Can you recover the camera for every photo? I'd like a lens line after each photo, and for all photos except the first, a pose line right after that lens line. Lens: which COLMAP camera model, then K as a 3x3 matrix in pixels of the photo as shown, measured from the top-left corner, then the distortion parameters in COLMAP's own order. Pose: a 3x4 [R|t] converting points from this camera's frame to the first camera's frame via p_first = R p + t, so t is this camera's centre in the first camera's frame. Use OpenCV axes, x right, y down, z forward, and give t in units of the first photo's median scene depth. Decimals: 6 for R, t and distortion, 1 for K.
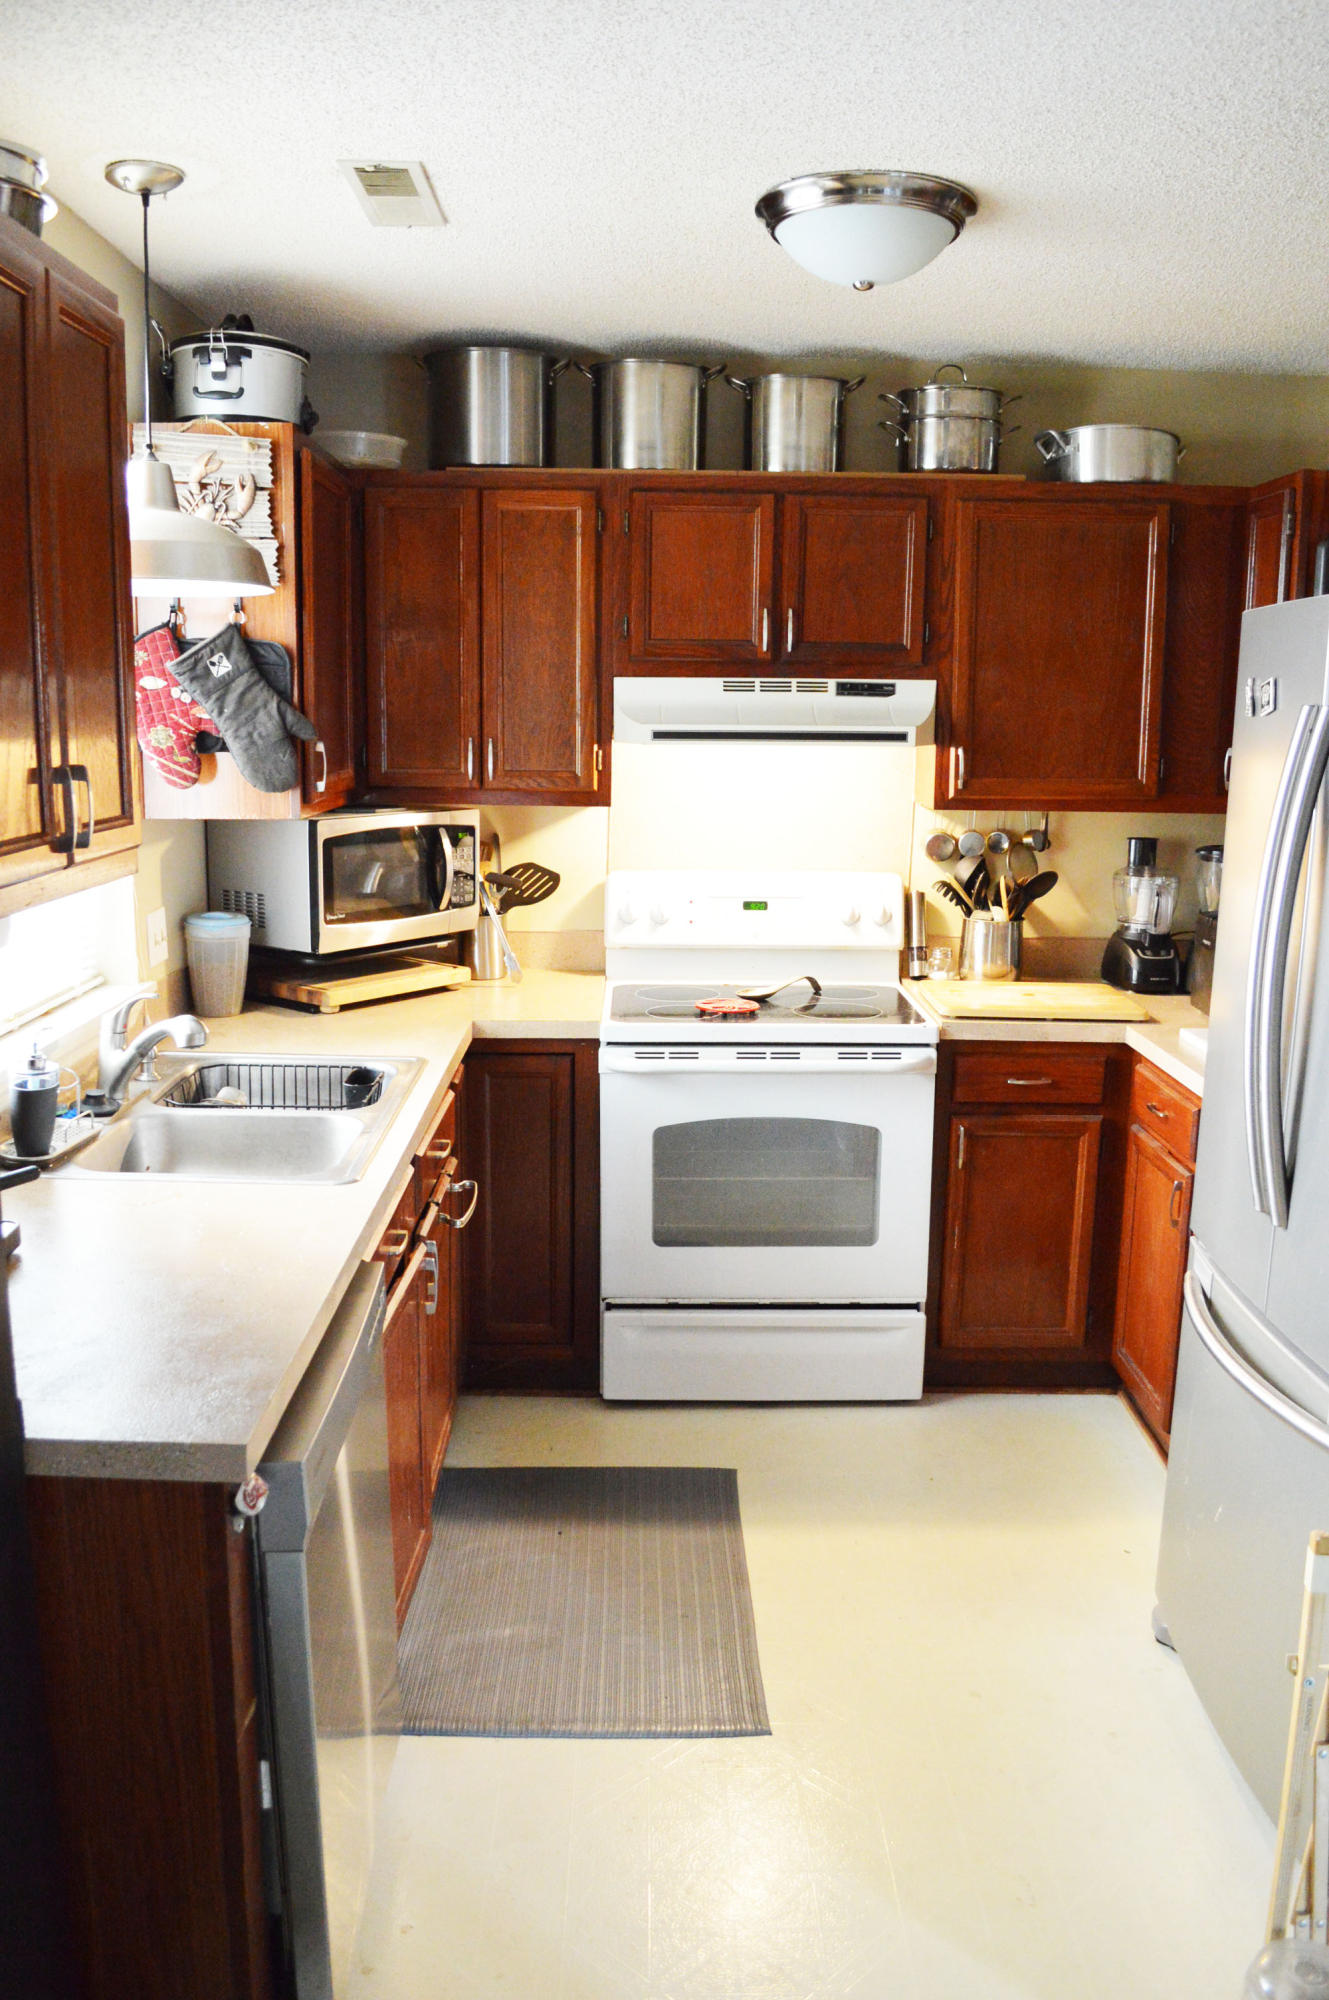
lens RADIAL K [[1532.0, 0, 664.5], [0, 1532.0, 1000.0], [0, 0, 1]] dist [-0.005797, 0.001087]
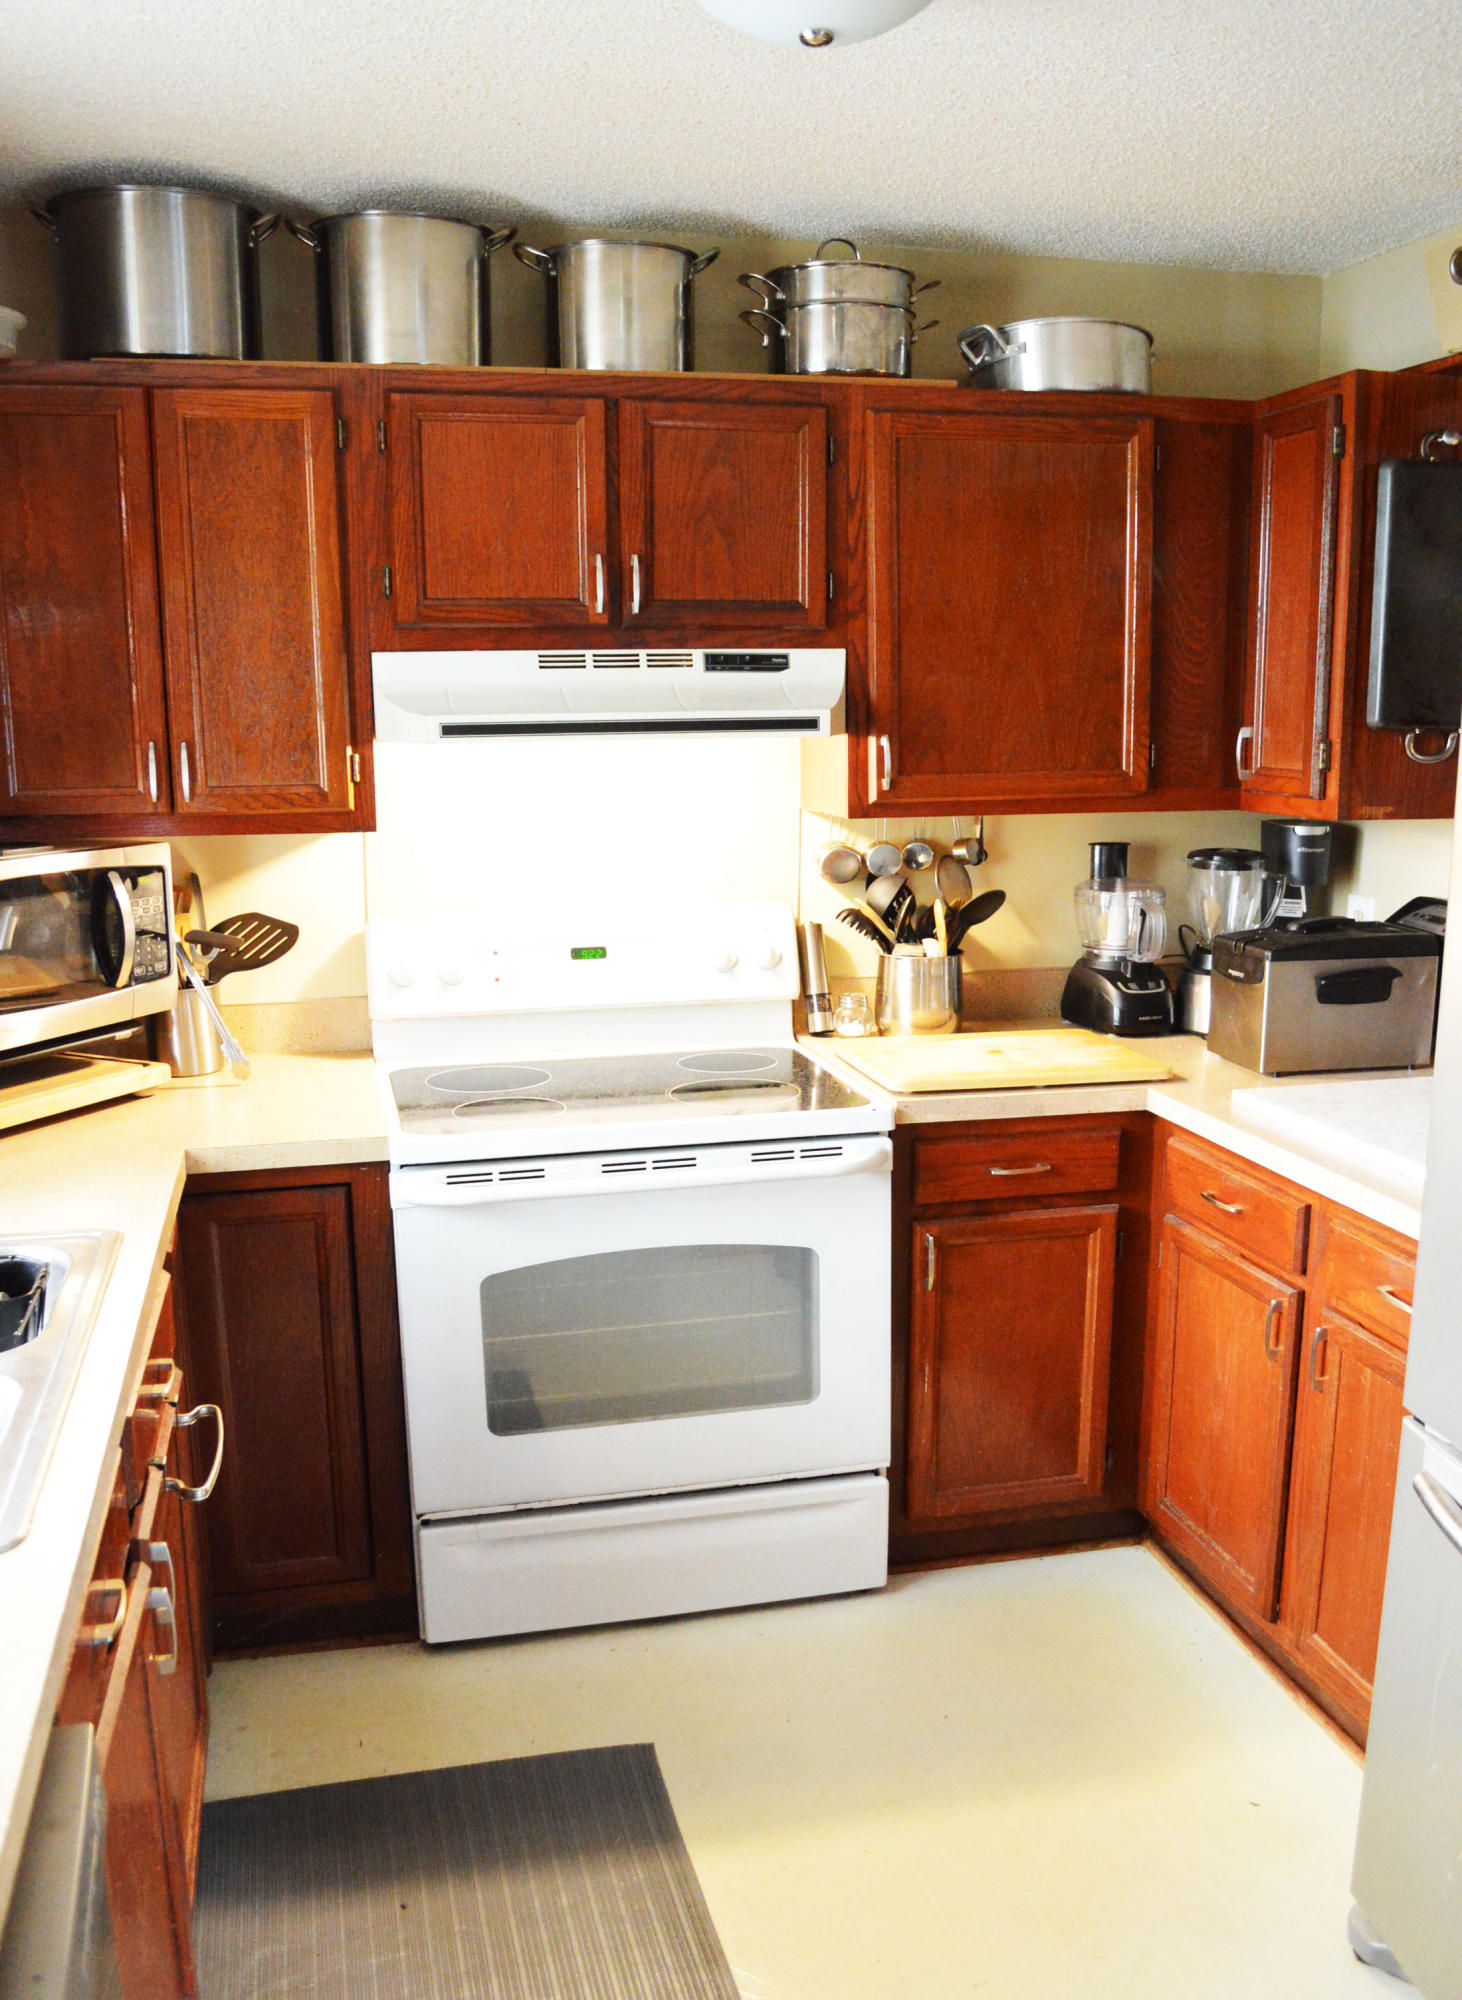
lens RADIAL K [[1346.4, 0, 849.4], [0, 1346.4, 916.3], [0, 0, 1]] dist [-0.031610, 0.003169]
pose [[0.926380, -0.069959, 0.370035, -0.071867], [0.085068, 0.996070, -0.024647, -0.057534], [-0.366857, 0.054311, 0.928691, 0.369567]]
